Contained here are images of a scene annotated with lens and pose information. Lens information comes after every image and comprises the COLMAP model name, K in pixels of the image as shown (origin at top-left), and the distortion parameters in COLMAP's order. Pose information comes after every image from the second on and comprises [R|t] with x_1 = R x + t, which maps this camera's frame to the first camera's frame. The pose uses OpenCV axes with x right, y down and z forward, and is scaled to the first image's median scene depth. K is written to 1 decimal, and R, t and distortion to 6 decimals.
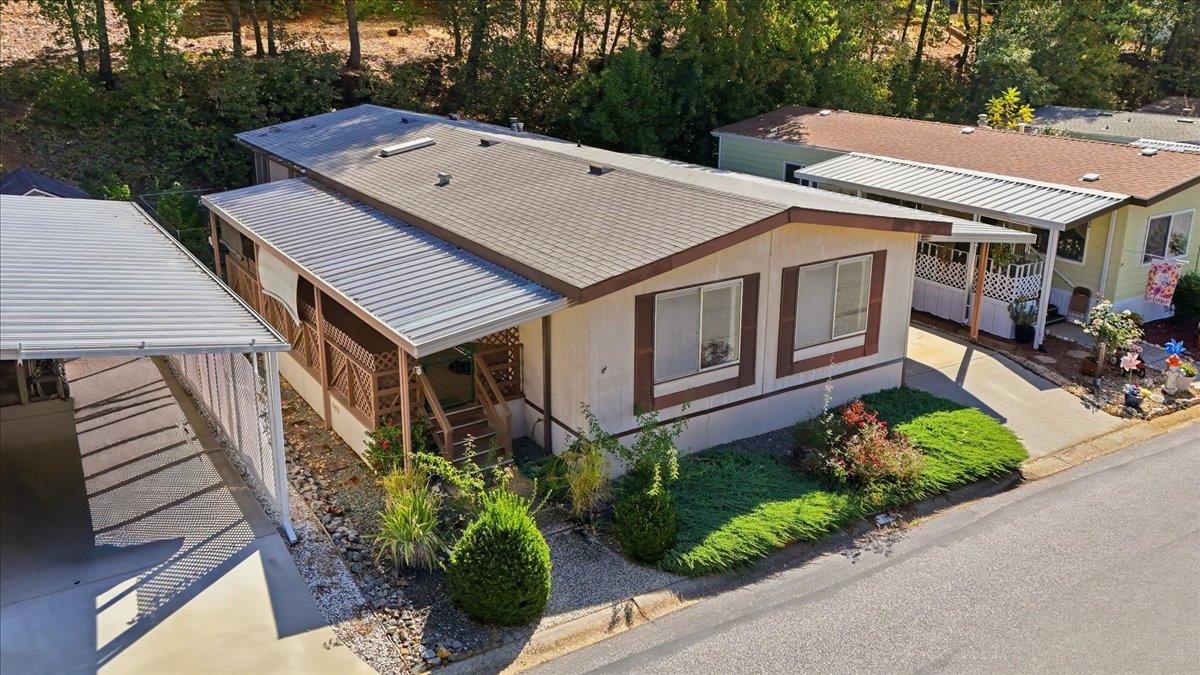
lens RADIAL K [[979.9, 0, 602.0], [0, 979.9, 282.1], [0, 0, 1]] dist [0.097457, -0.209556]
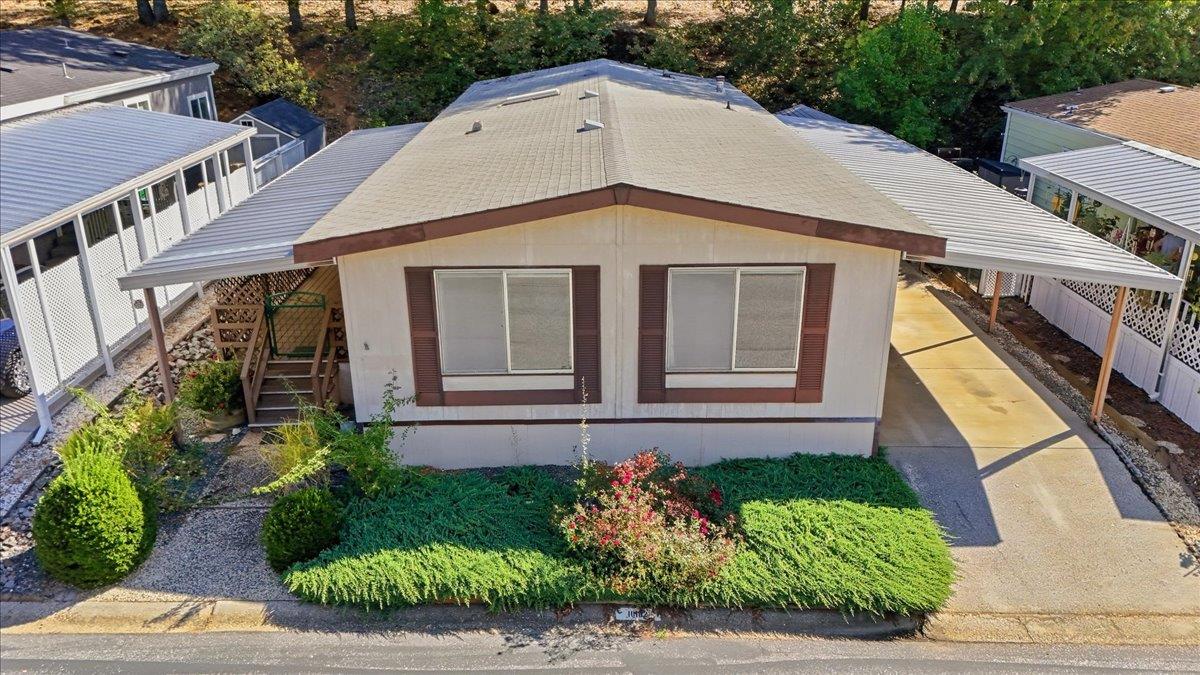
lens RADIAL K [[888.8, 0, 600.0], [0, 888.8, 337.5], [0, 0, 1]] dist [0.047915, -0.002517]
pose [[0.841365, 0.189120, -0.506299, 0.525354], [-0.136091, 0.980729, 0.140181, -0.052022], [0.523053, -0.049041, 0.850888, 0.394952]]
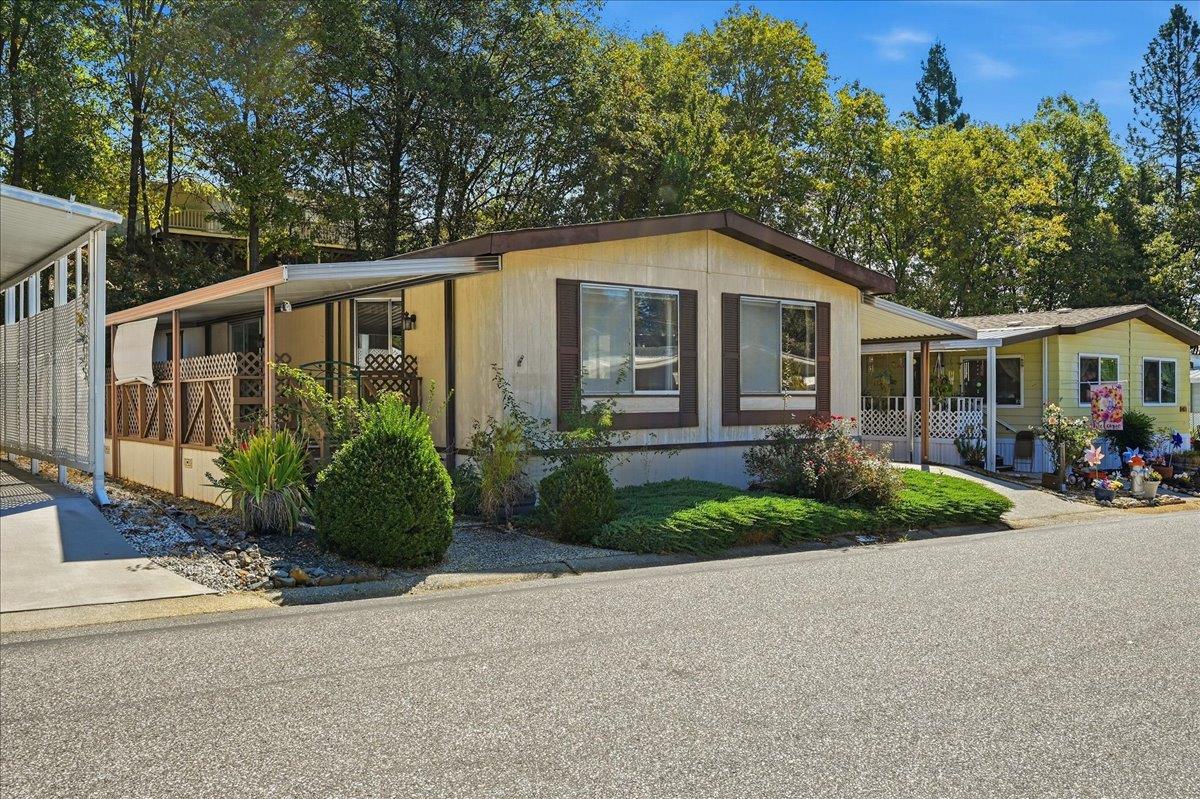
lens RADIAL K [[982.2, 0, 600.0], [0, 982.2, 399.5], [0, 0, 1]] dist [-0.027009, -0.000257]
pose [[0.995738, -0.010457, 0.091629, -0.006557], [0.034747, 0.962870, -0.267720, 0.313086], [-0.085427, 0.269763, 0.959130, 0.193151]]
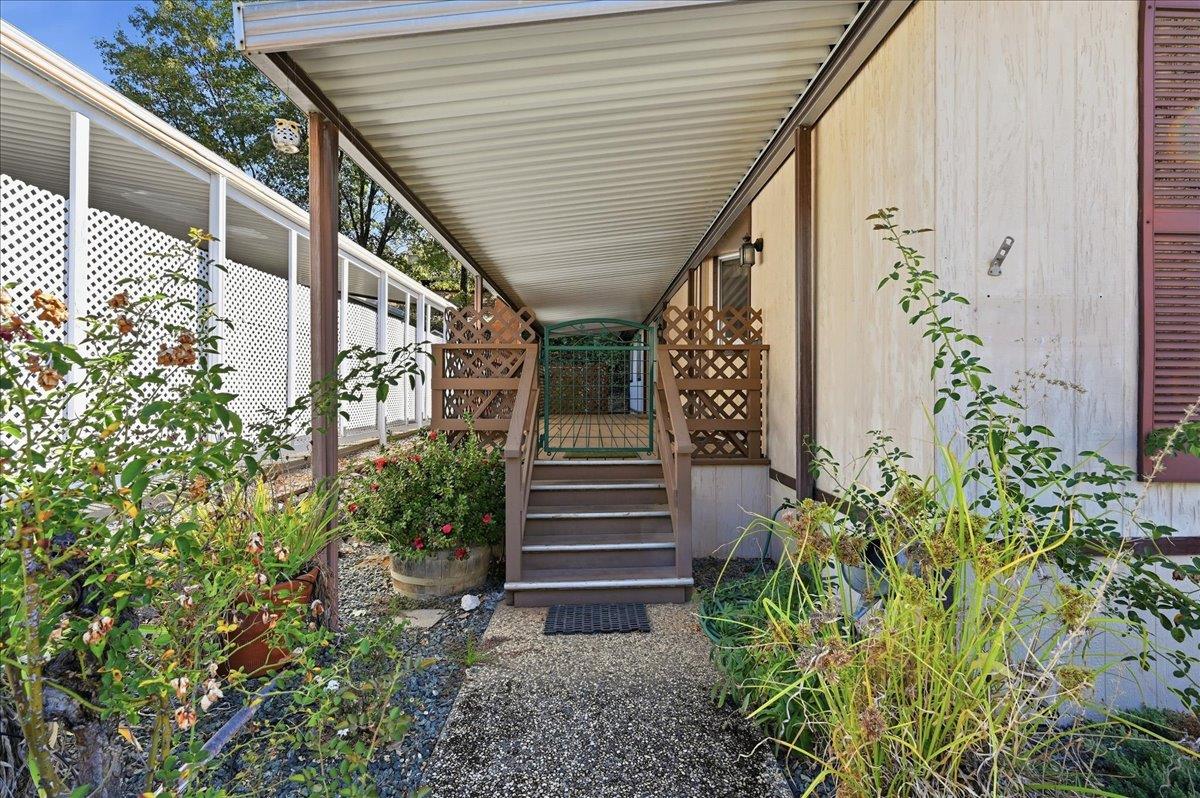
lens RADIAL K [[545.8, 0, 600.0], [0, 545.8, 399.0], [0, 0, 1]] dist [0.000267, -0.000048]
pose [[0.841676, -0.001110, -0.539982, -0.008405], [-0.140240, 0.965235, -0.220578, 0.158310], [0.521454, 0.261382, 0.812259, 0.760143]]
